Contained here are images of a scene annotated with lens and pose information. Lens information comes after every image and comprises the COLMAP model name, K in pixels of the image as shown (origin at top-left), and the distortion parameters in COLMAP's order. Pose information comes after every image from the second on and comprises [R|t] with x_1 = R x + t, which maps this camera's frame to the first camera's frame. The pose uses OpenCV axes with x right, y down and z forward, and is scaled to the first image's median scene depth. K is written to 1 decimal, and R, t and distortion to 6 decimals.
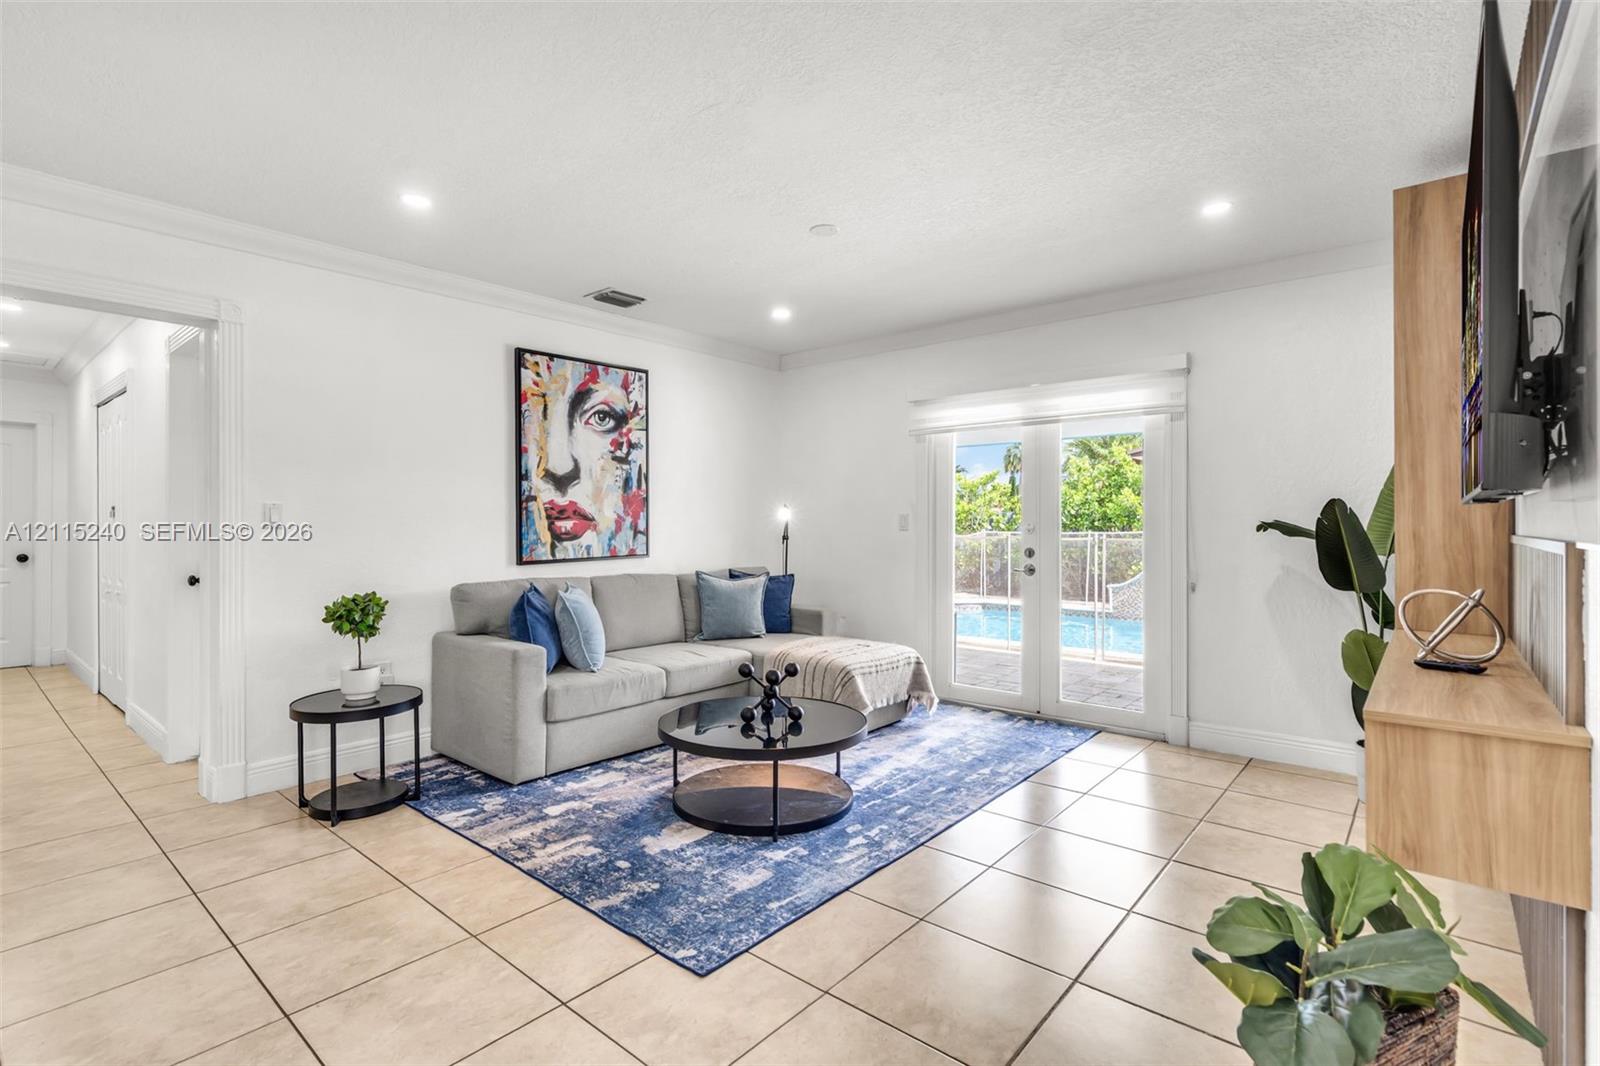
lens RADIAL K [[747.5, 0, 796.2], [0, 747.5, 529.3], [0, 0, 1]] dist [0.008150, -0.002238]
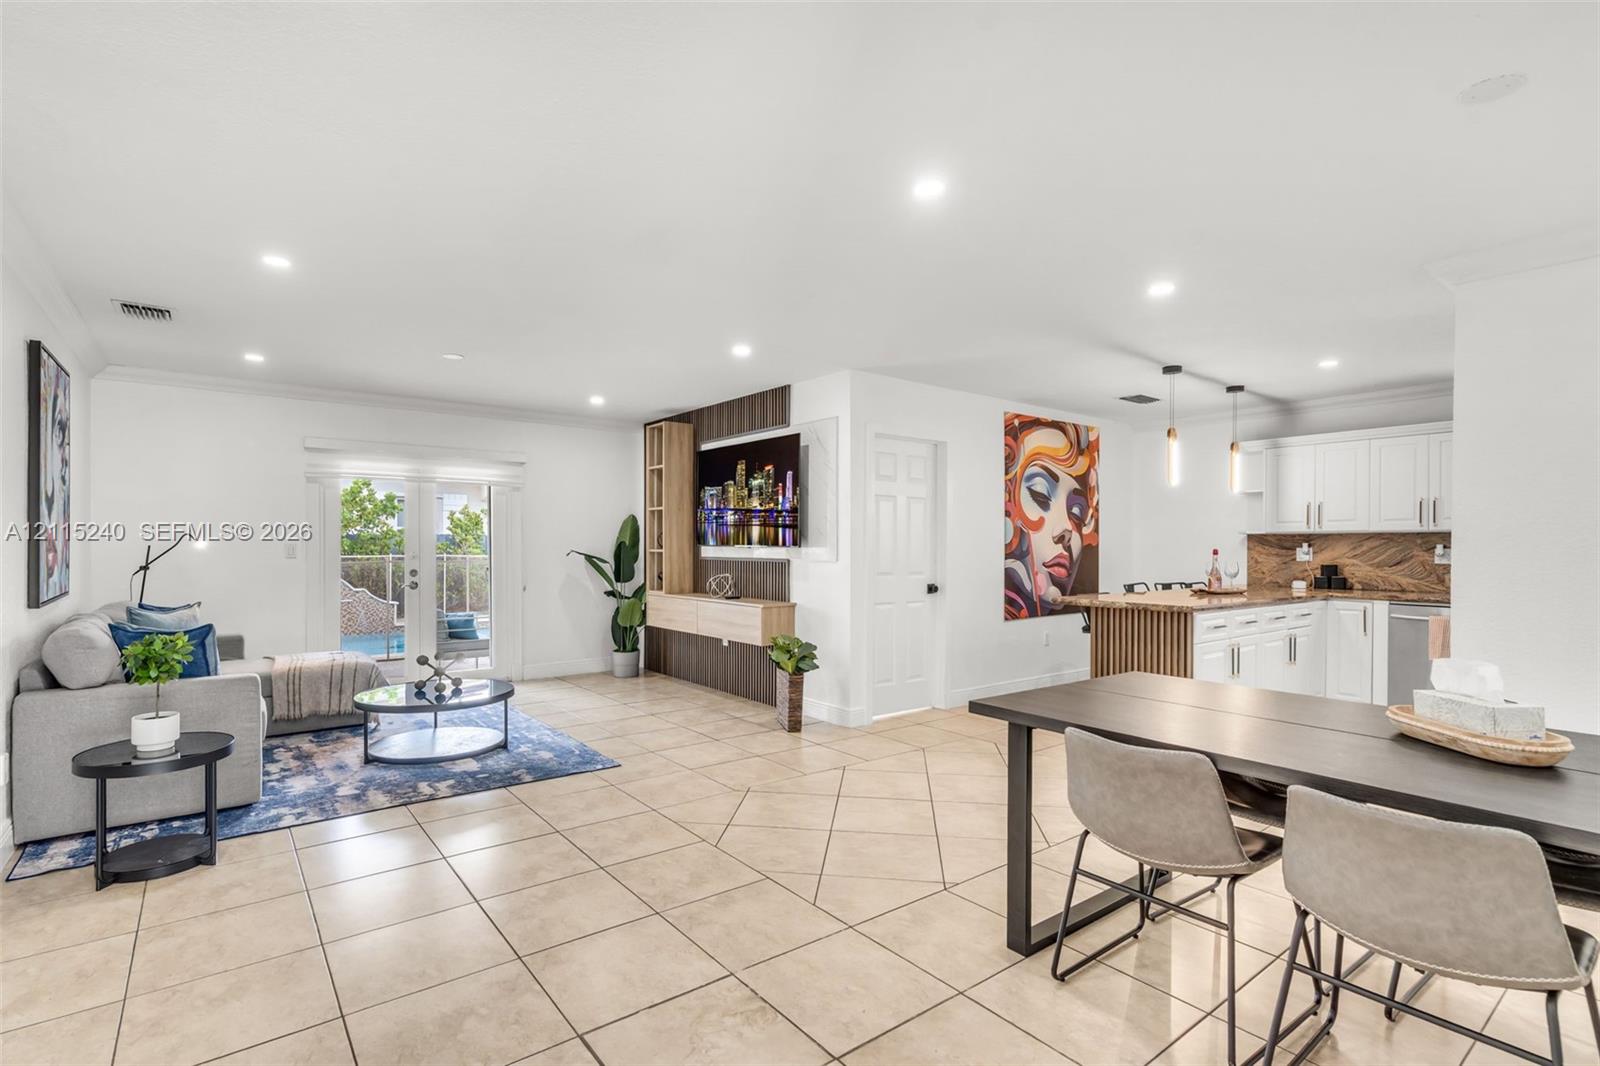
lens RADIAL K [[747.5, 0, 795.3], [0, 747.5, 543.2], [0, 0, 1]] dist [0.008150, -0.002238]
pose [[0.194312, 0.008885, 0.980900, -1.384855], [0.009185, 0.999899, -0.010877, -0.002580], [-0.980897, 0.011123, 0.194210, 0.064912]]
